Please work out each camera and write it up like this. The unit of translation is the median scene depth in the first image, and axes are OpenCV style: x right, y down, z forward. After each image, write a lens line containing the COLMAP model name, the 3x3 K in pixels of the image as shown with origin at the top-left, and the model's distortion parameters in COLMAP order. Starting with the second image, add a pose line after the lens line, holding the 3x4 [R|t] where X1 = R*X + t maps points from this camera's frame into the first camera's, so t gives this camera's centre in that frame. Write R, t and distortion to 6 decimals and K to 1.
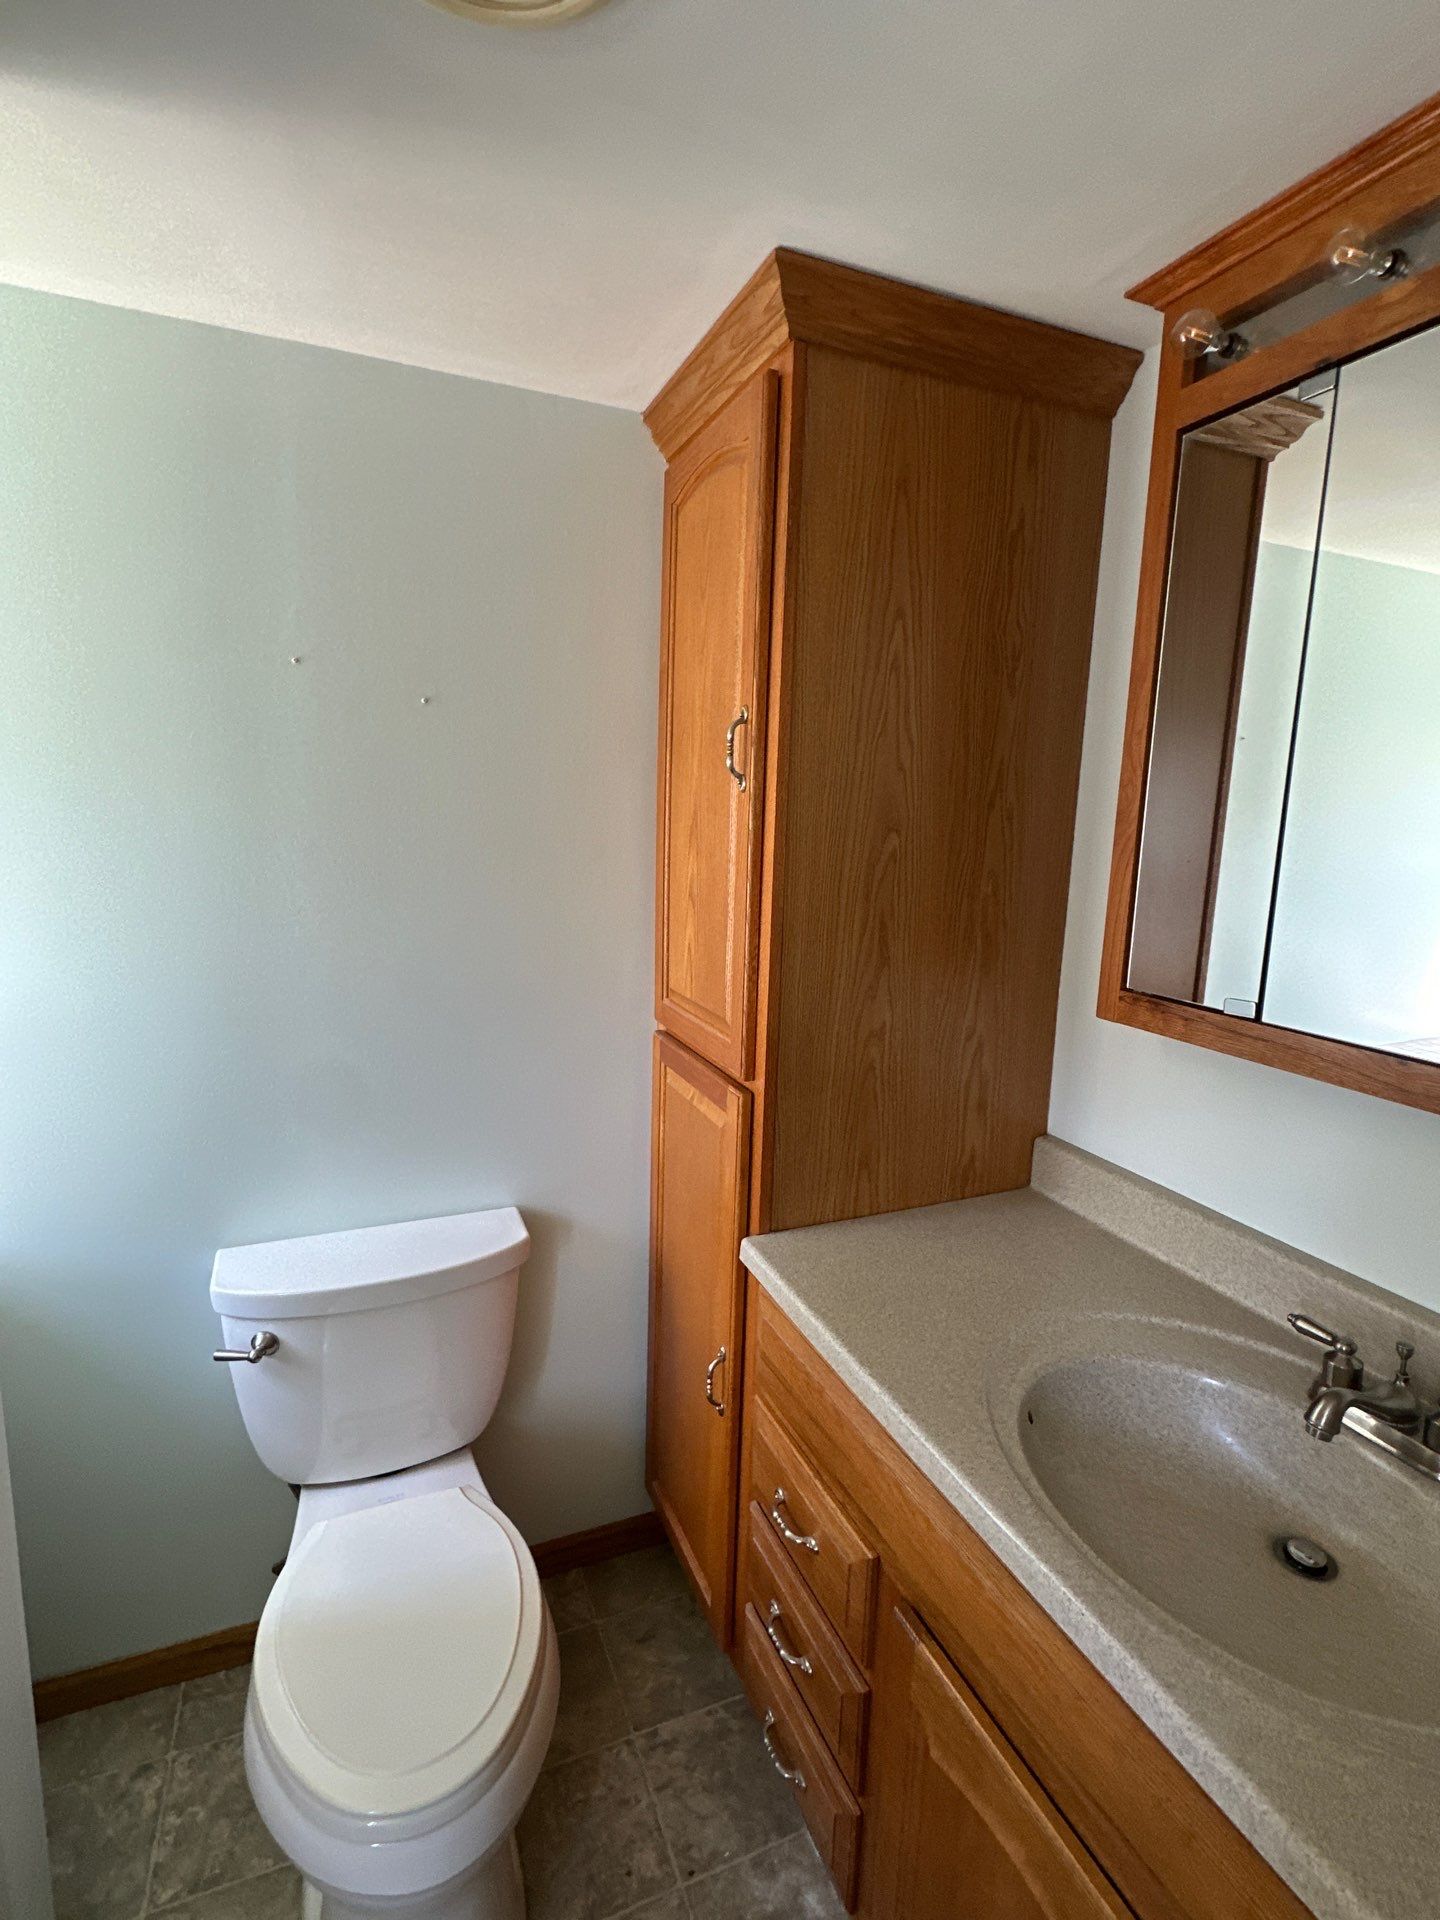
lens RADIAL K [[906.6, 0, 716.1], [0, 906.6, 959.2], [0, 0, 1]] dist [-0.002650, -0.000587]
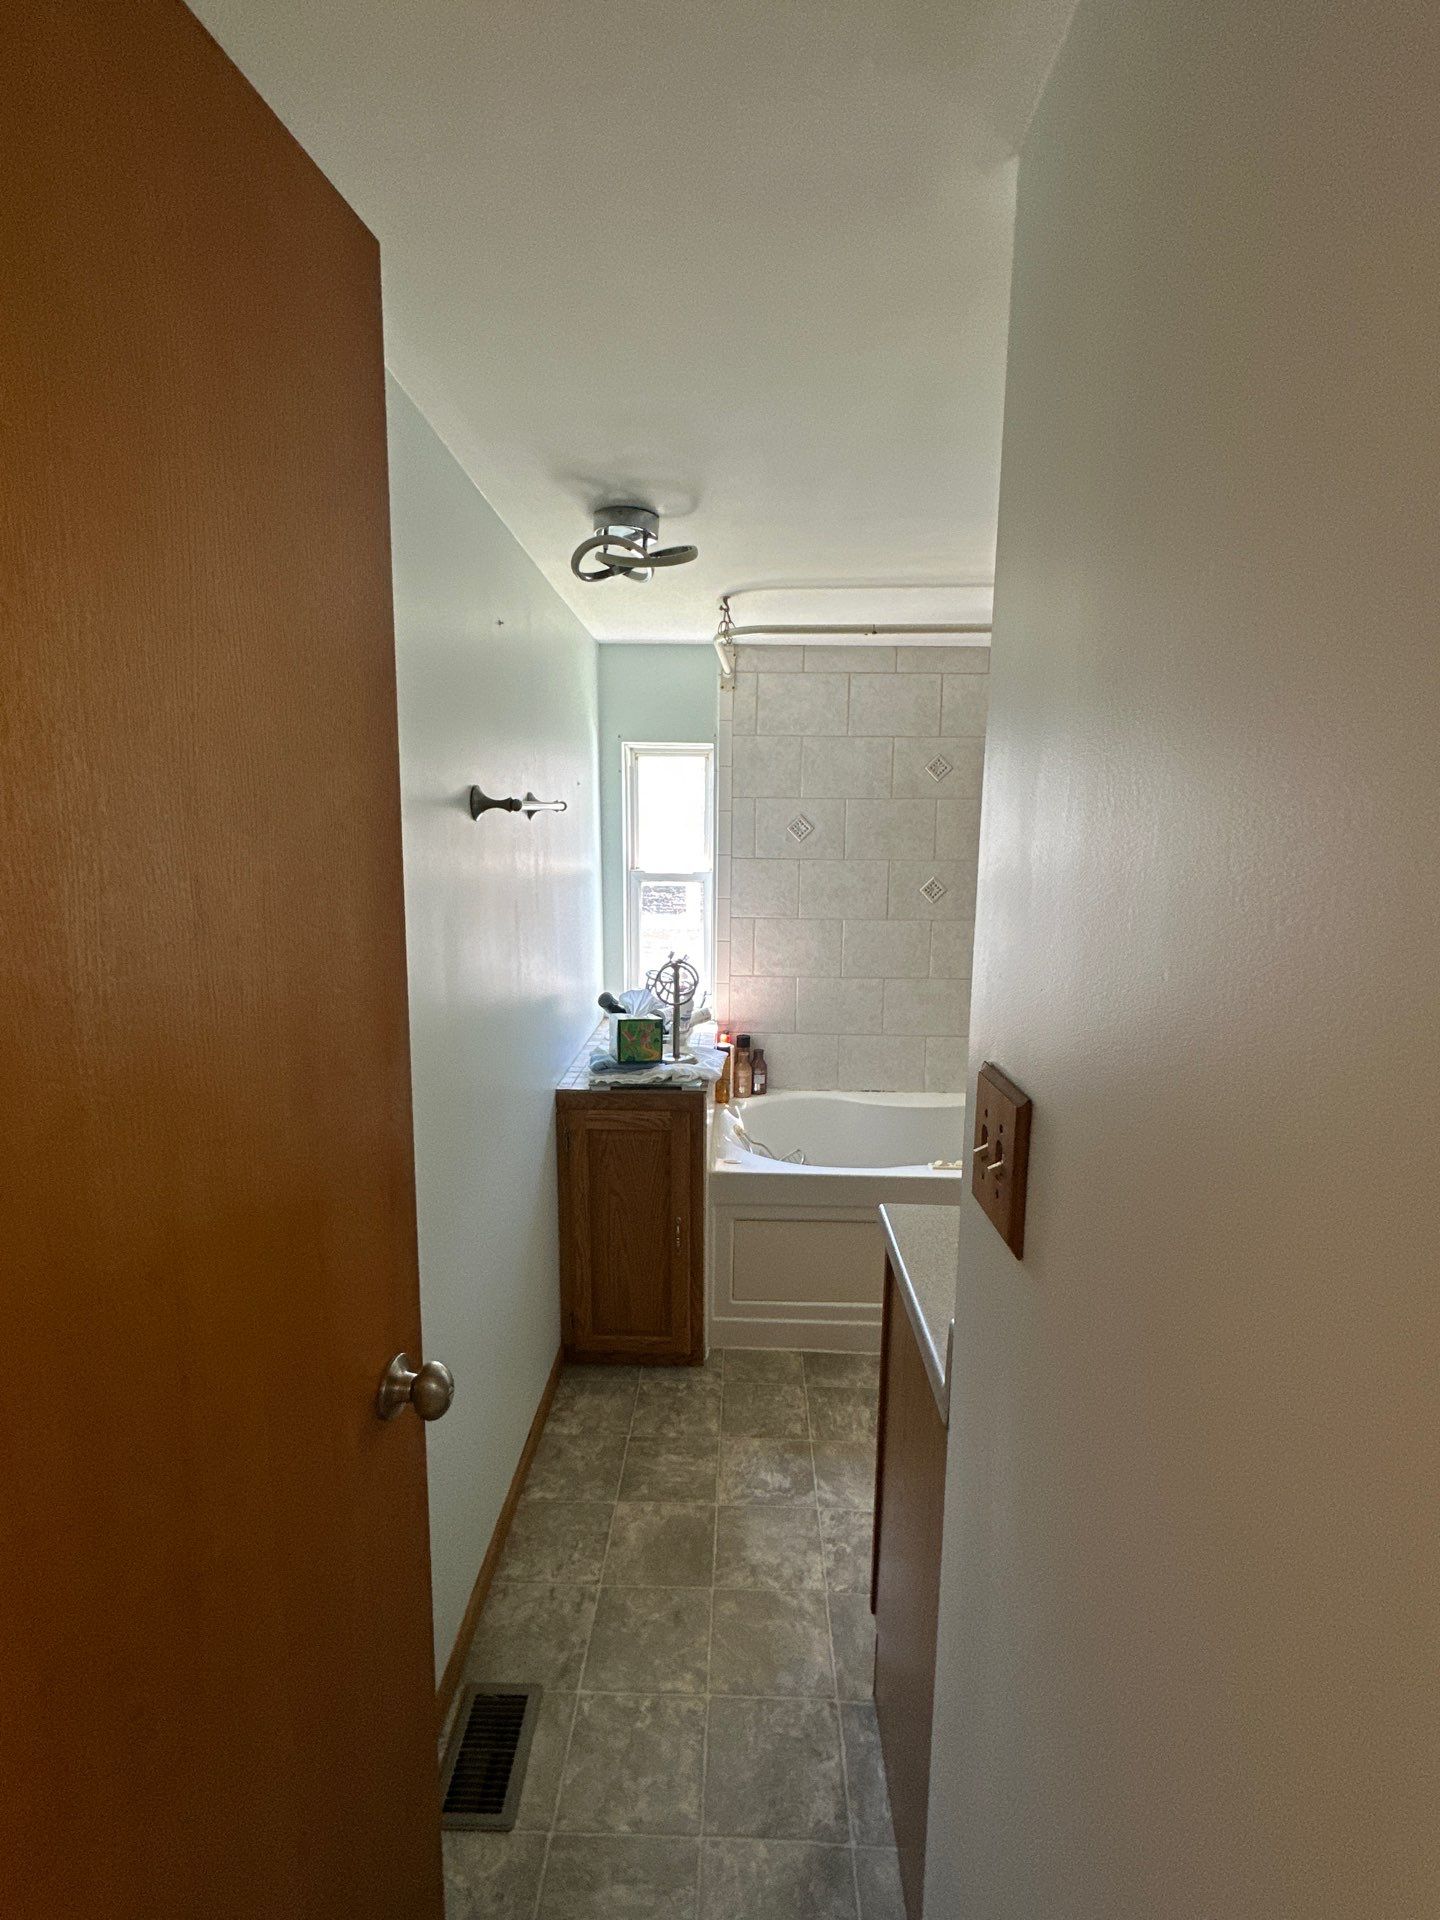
lens RADIAL K [[906.6, 0, 719.5], [0, 906.6, 961.3], [0, 0, 1]] dist [-0.002650, -0.000587]
pose [[-0.409713, 0.099876, -0.906730, 1.049113], [-0.167405, 0.968875, 0.182365, -0.280612], [0.896722, 0.226508, -0.380241, 1.680341]]
